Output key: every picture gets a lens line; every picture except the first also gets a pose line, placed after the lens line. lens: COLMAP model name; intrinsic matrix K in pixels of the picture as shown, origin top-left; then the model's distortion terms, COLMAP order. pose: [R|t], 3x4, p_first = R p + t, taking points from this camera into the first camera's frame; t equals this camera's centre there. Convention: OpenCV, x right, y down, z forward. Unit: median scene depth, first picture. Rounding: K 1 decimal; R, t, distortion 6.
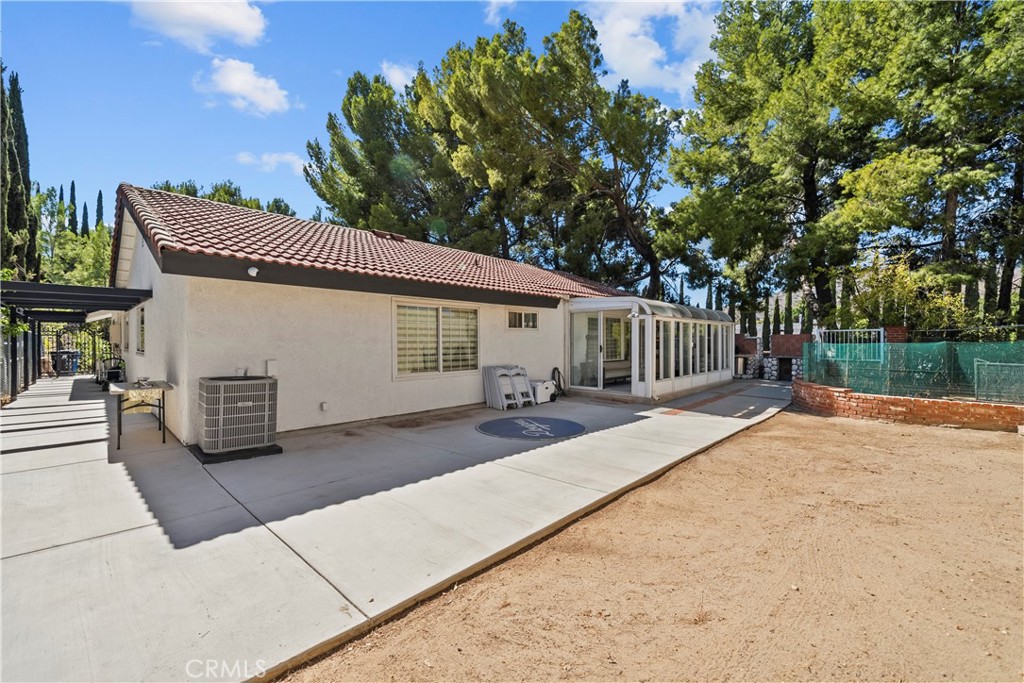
lens RADIAL K [[414.4, 0, 506.7], [0, 414.4, 340.7], [0, 0, 1]] dist [0.000276, -0.000668]
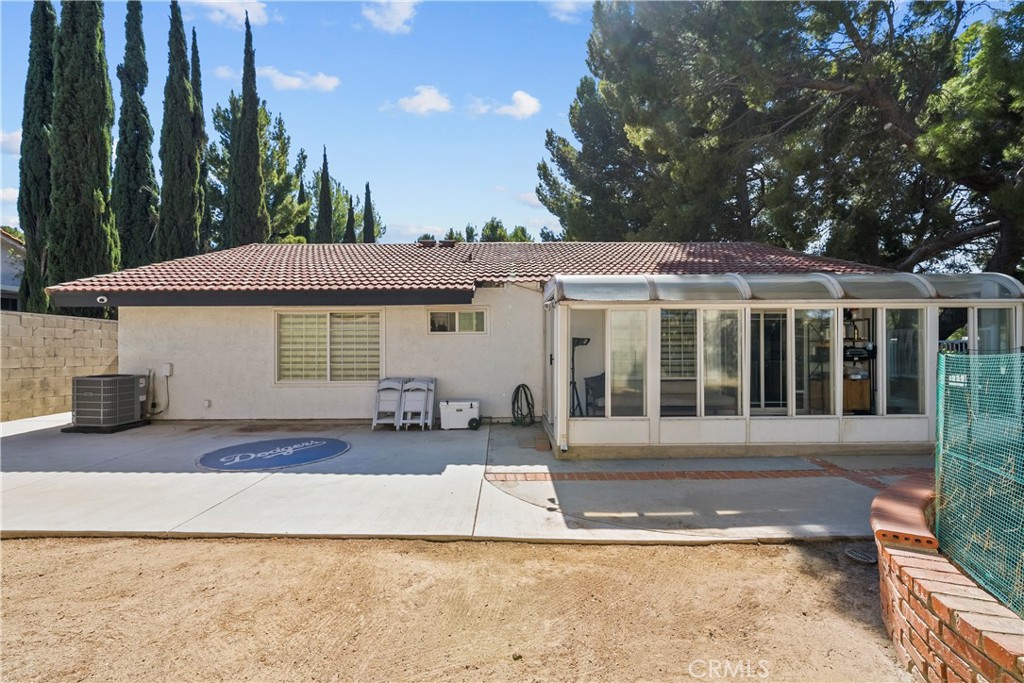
lens RADIAL K [[414.4, 0, 506.5], [0, 414.4, 350.1], [0, 0, 1]] dist [0.000276, -0.000668]
pose [[0.694309, -0.000052, -0.719677, 0.741120], [0.005063, 0.999976, 0.004812, 0.001737], [0.719659, -0.006985, 0.694293, 0.568079]]
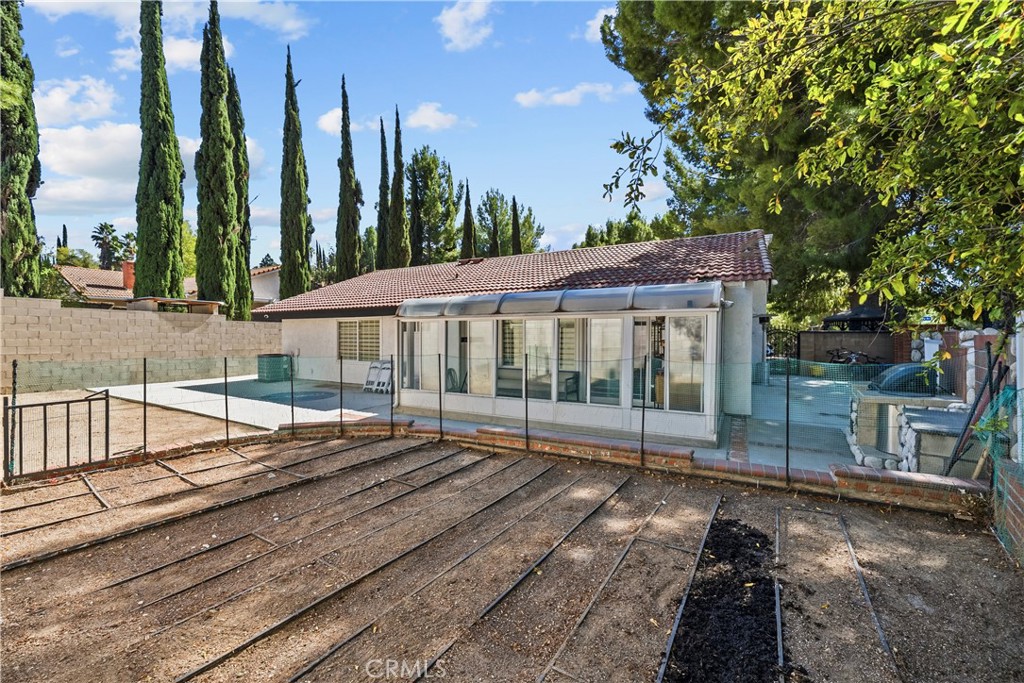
lens RADIAL K [[414.4, 0, 511.4], [0, 414.4, 341.1], [0, 0, 1]] dist [0.000276, -0.000668]
pose [[0.252996, 0.016034, -0.967334, 1.403182], [0.000334, 0.999861, 0.016661, -0.025996], [0.967467, -0.004538, 0.252955, 1.064977]]
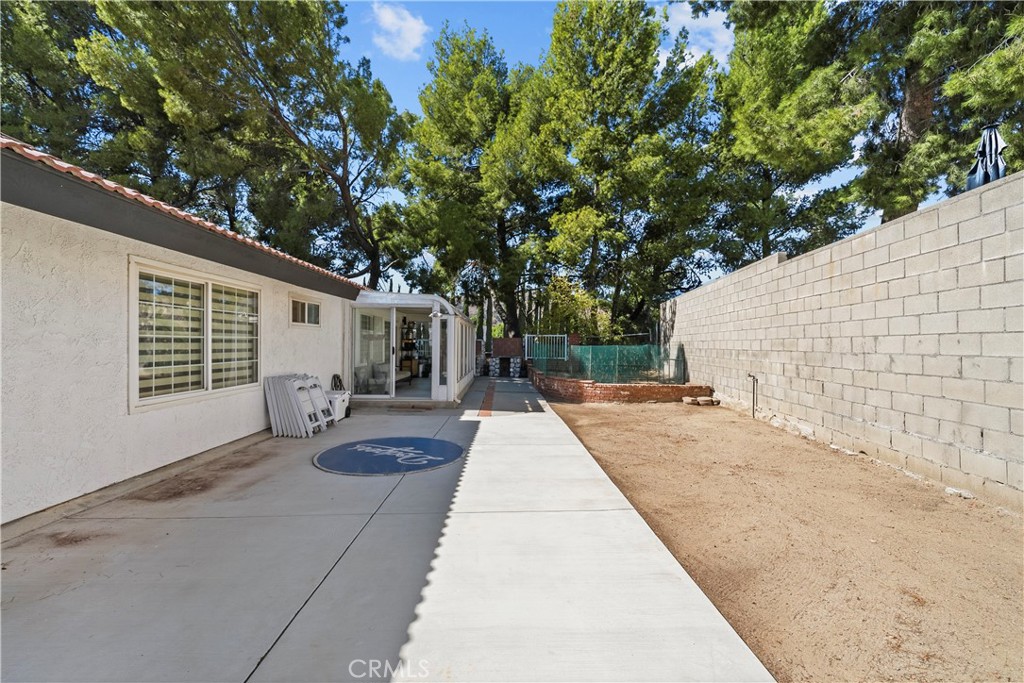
lens RADIAL K [[414.4, 0, 511.6], [0, 414.4, 340.2], [0, 0, 1]] dist [0.000276, -0.000668]
pose [[0.706337, 0.013524, 0.707747, -0.249693], [-0.010487, 0.999908, -0.008641, 0.002757], [-0.707798, -0.001319, 0.706413, 0.228706]]
